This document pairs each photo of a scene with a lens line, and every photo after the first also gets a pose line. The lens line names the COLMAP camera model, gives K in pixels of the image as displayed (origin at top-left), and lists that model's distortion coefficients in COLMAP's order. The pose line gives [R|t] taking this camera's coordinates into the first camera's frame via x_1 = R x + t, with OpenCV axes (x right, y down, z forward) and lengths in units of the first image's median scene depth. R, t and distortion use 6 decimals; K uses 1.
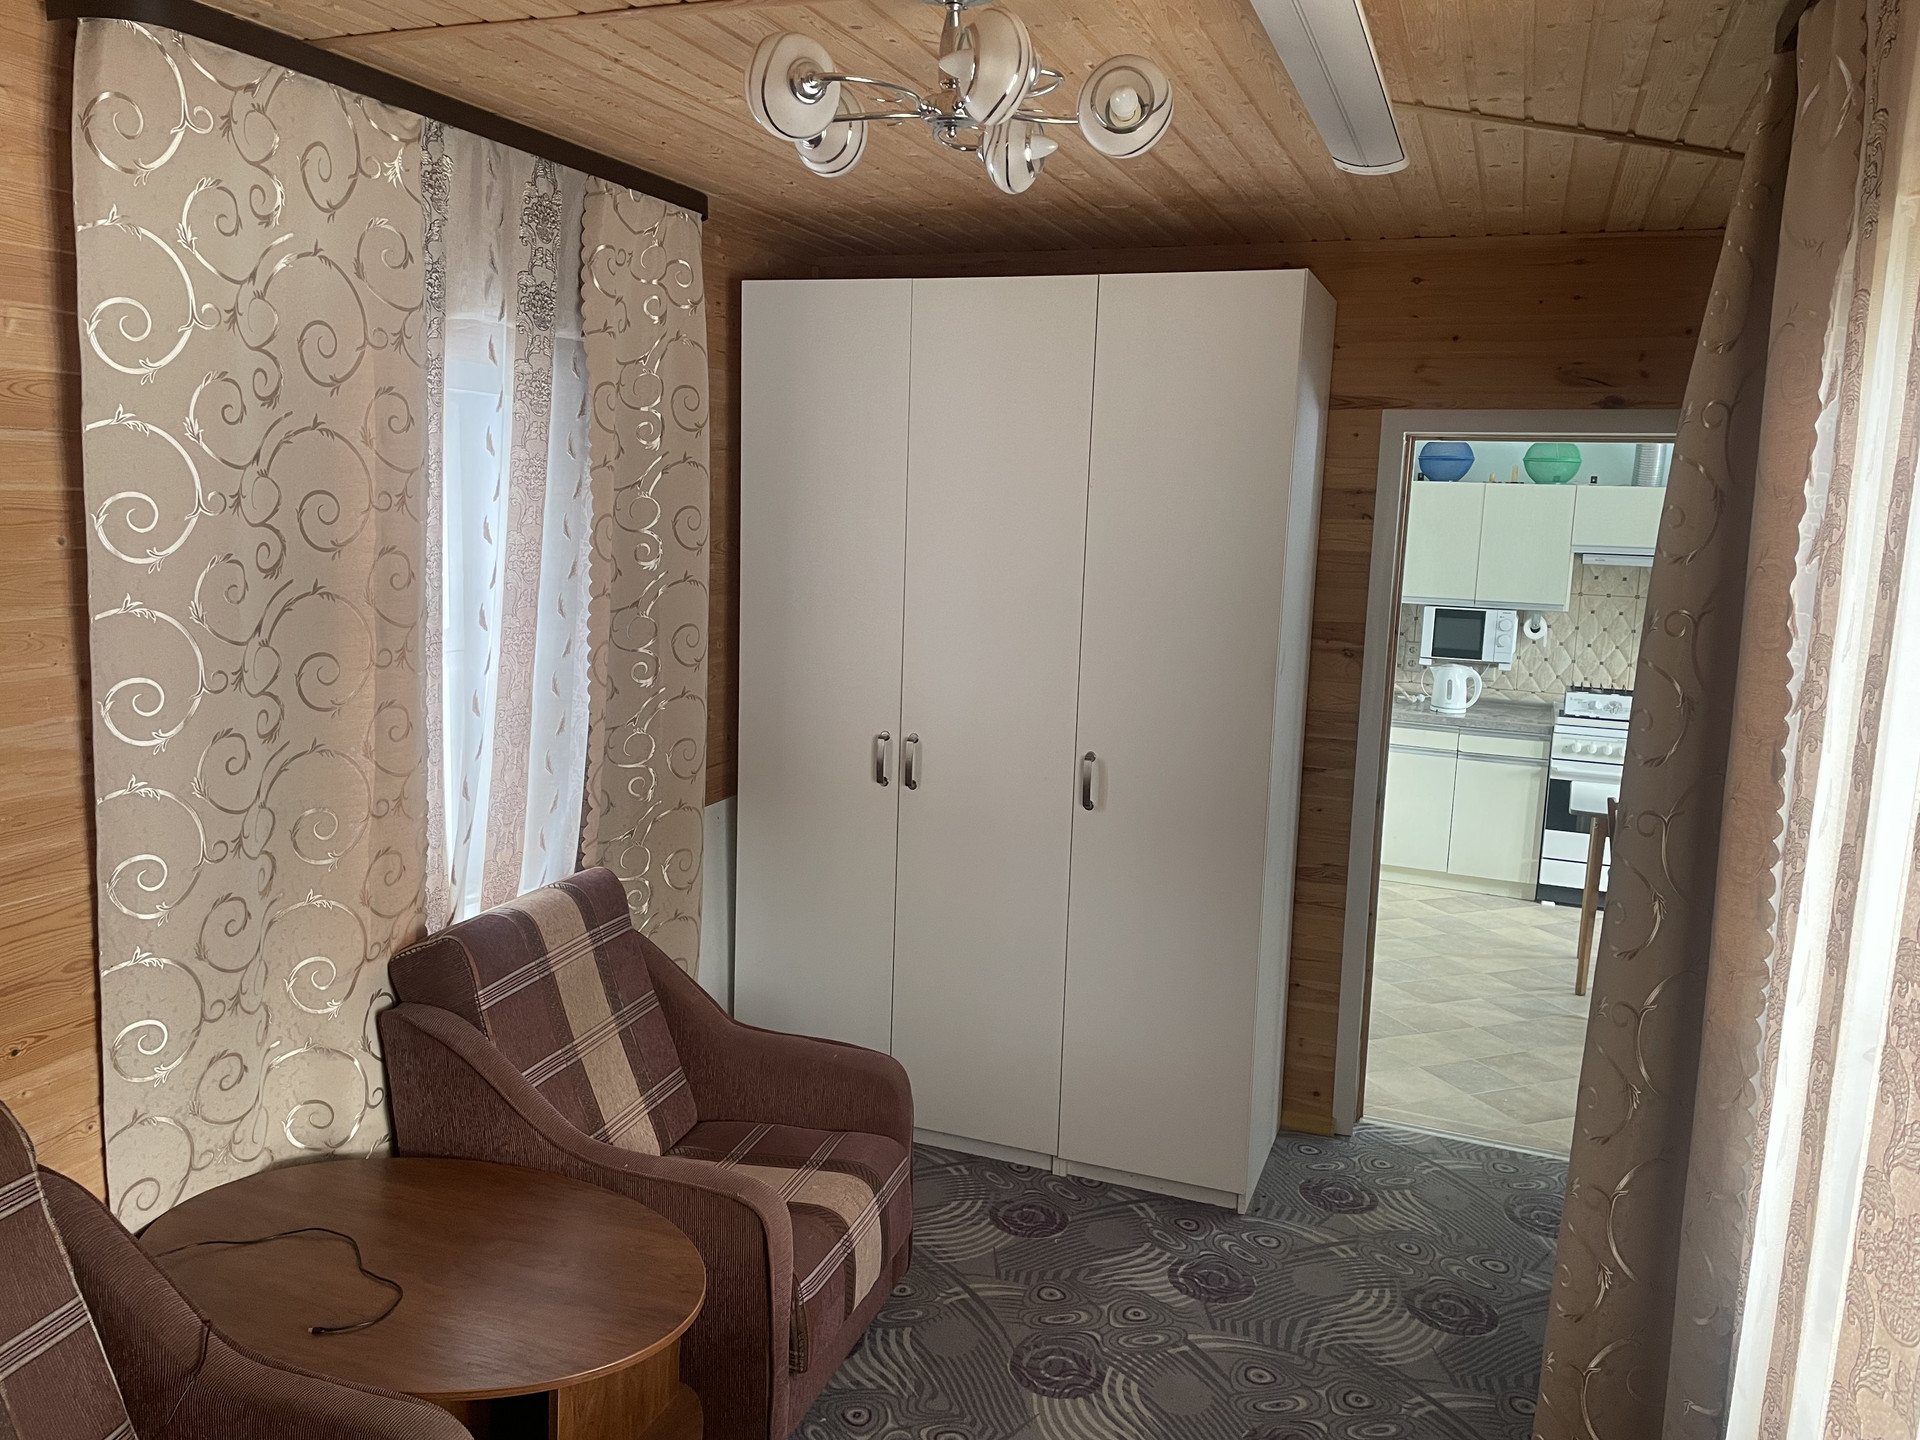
lens RADIAL K [[1419.4, 0, 954.8], [0, 1419.4, 685.7], [0, 0, 1]] dist [0.101576, -0.114662]
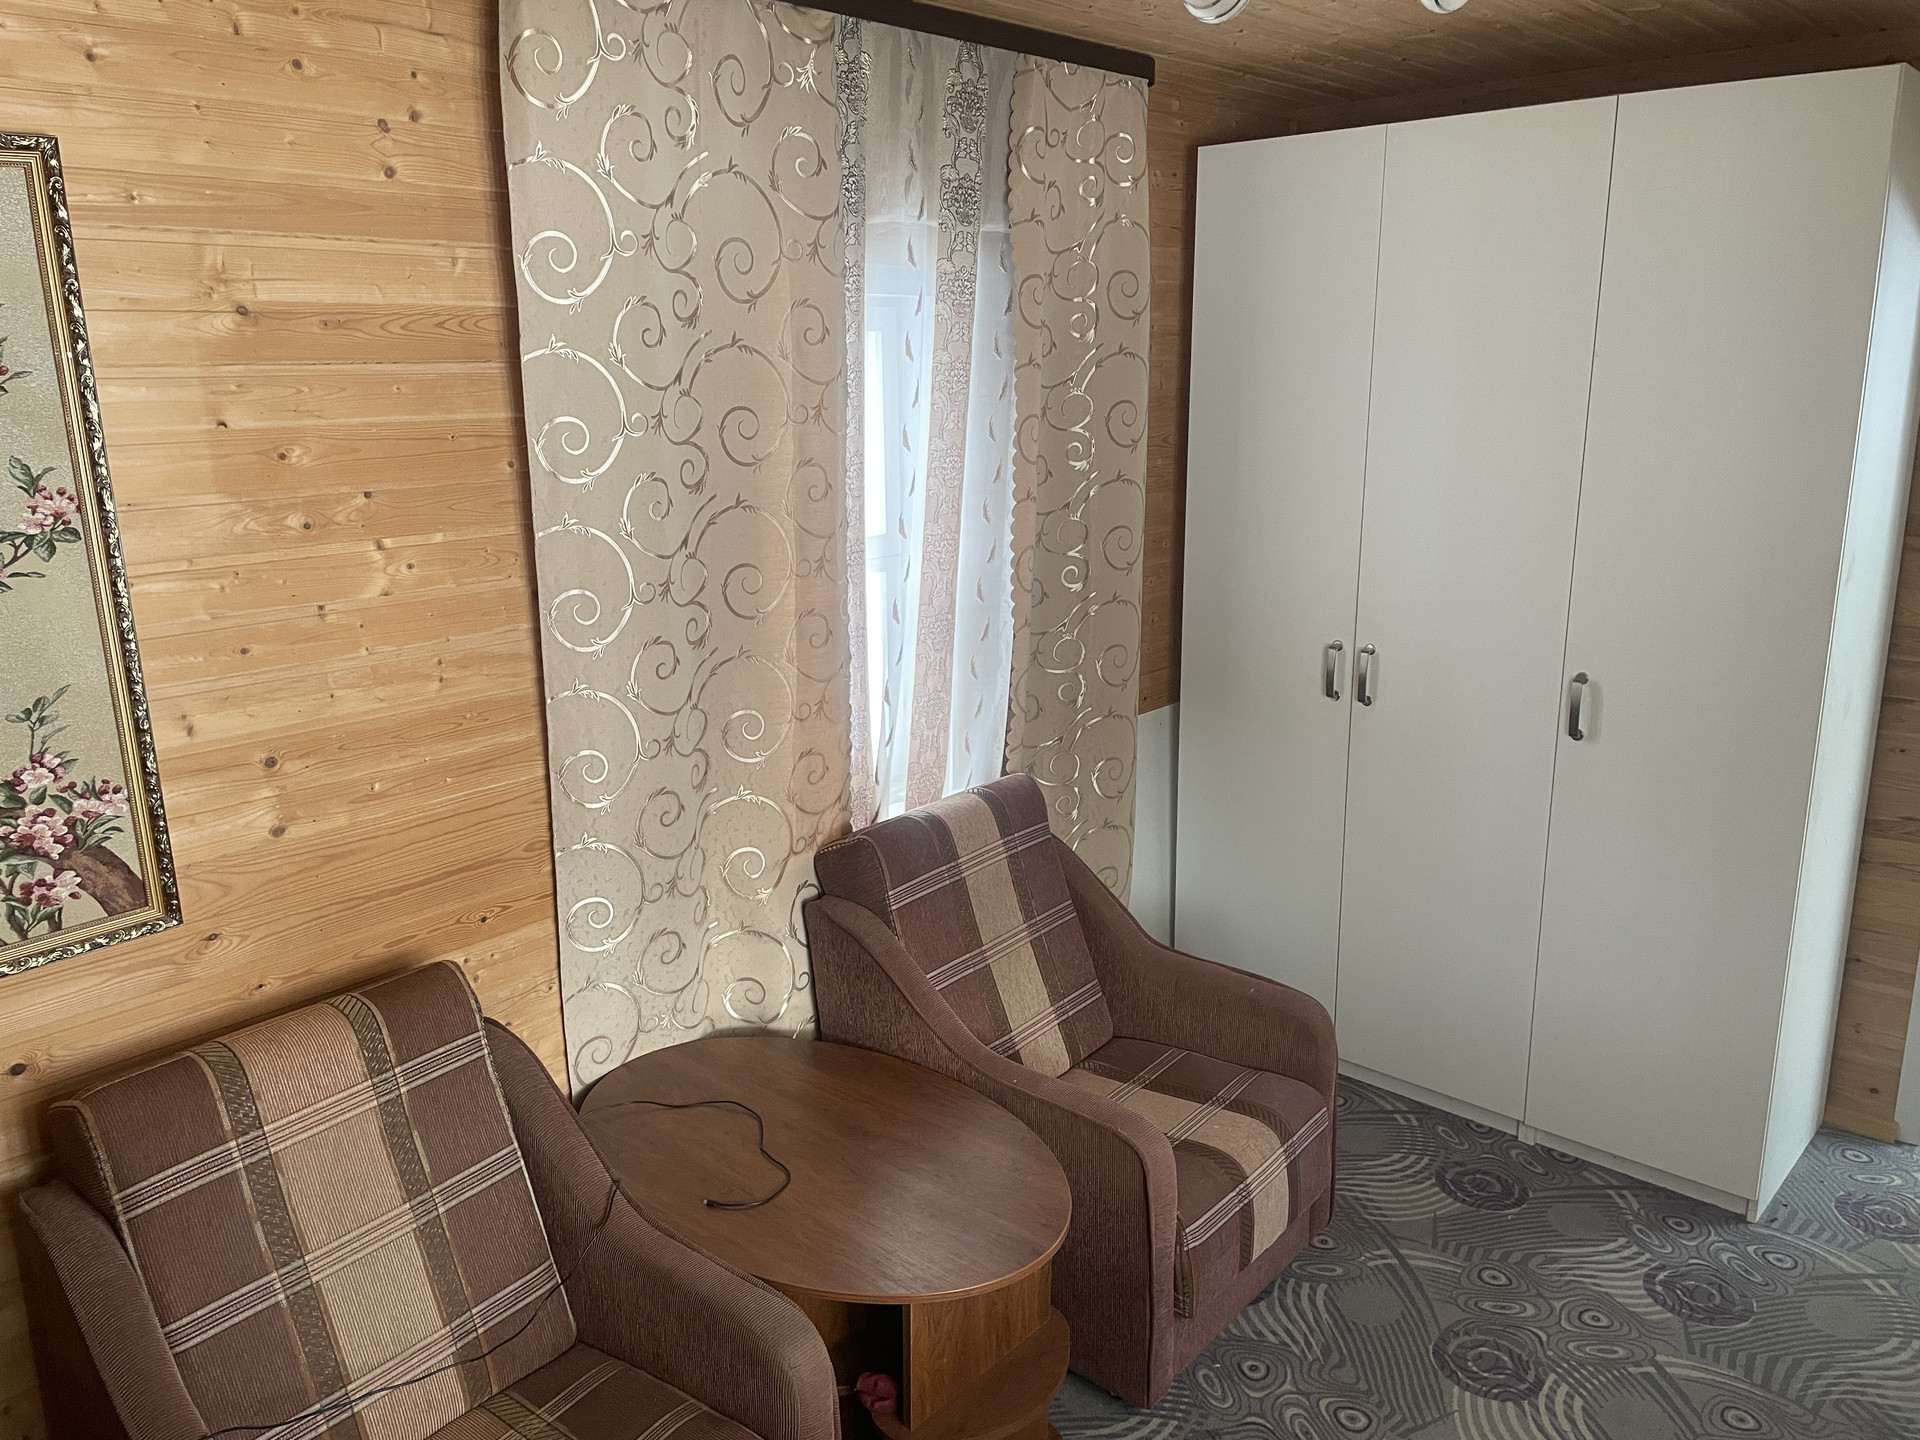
lens RADIAL K [[1419.4, 0, 954.8], [0, 1419.4, 685.7], [0, 0, 1]] dist [0.101576, -0.114662]
pose [[0.932827, 0.037970, -0.358319, 0.071094], [-0.007634, 0.996292, 0.085702, -0.022114], [0.360244, -0.077209, 0.929657, 0.077857]]
